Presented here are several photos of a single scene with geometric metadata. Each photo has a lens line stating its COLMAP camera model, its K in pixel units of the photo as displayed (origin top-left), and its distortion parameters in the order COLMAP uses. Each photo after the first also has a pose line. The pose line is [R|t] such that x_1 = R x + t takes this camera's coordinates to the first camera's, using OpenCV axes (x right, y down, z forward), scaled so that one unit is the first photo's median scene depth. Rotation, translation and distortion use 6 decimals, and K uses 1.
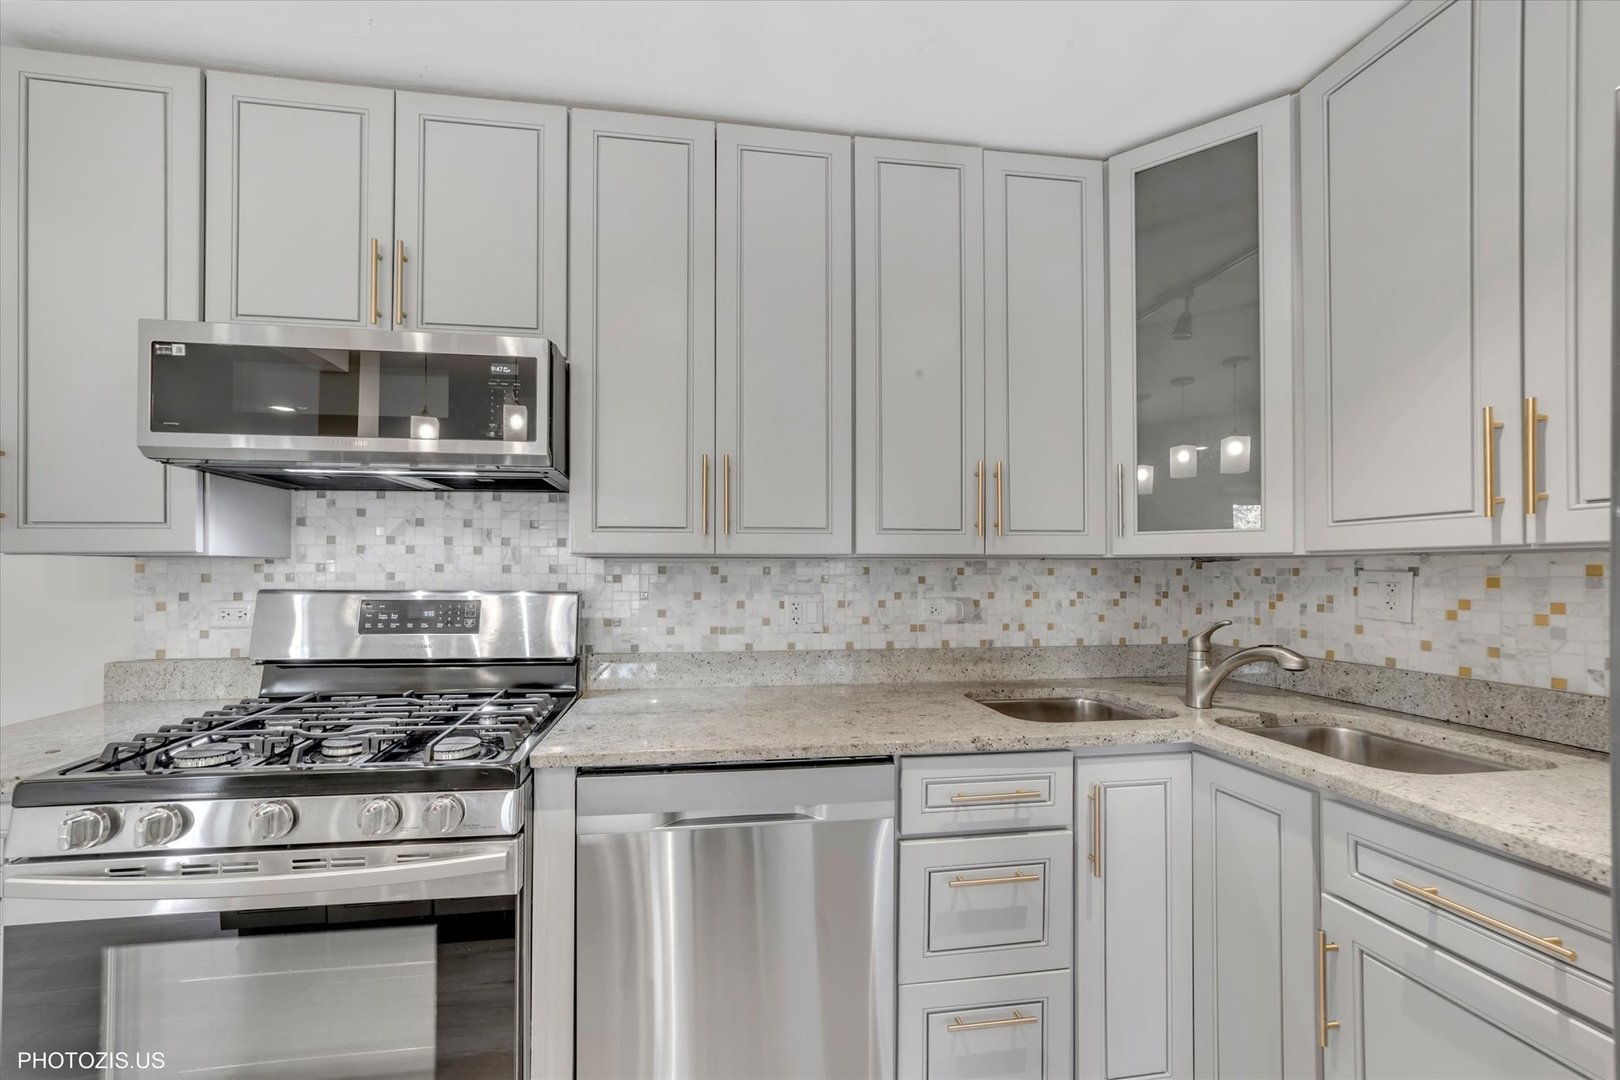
lens RADIAL K [[624.7, 0, 805.5], [0, 624.7, 565.7], [0, 0, 1]] dist [-0.001342, 0.000141]
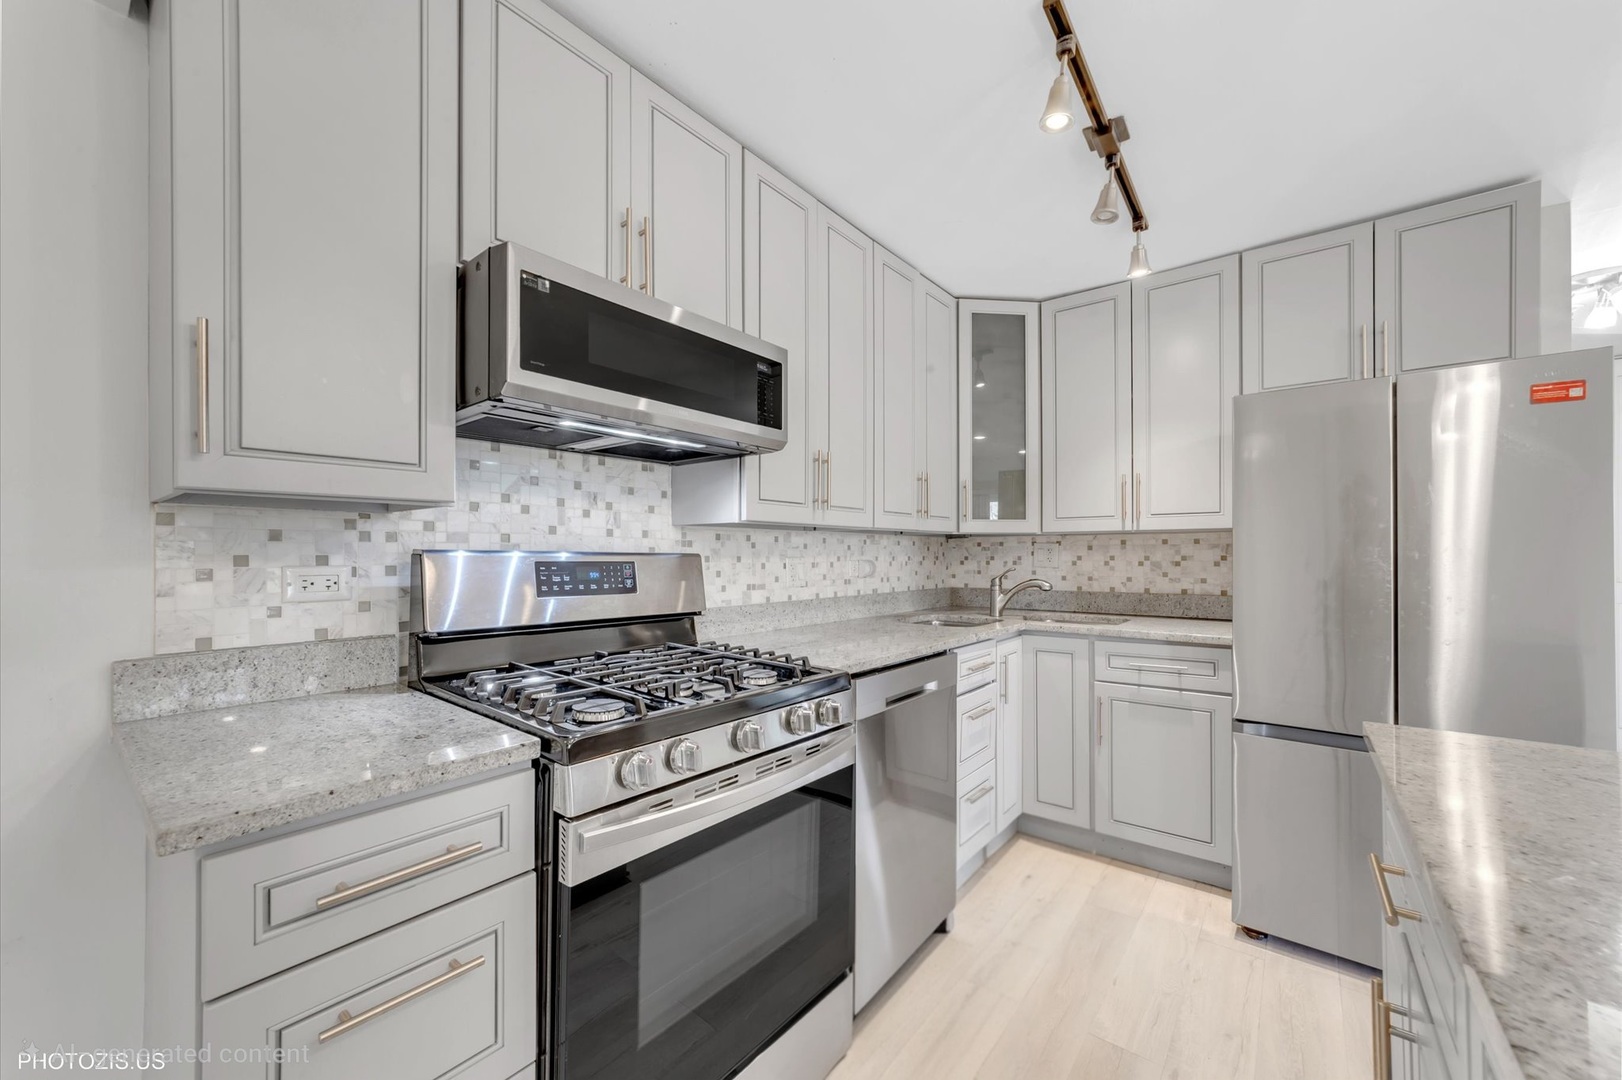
lens RADIAL K [[629.4, 0, 816.1], [0, 629.4, 550.4], [0, 0, 1]] dist [0.000473, -0.000005]
pose [[0.726324, 0.003082, 0.687345, -0.968354], [-0.005248, 0.999986, 0.001062, 0.032075], [-0.687332, -0.004379, 0.726330, 0.020922]]
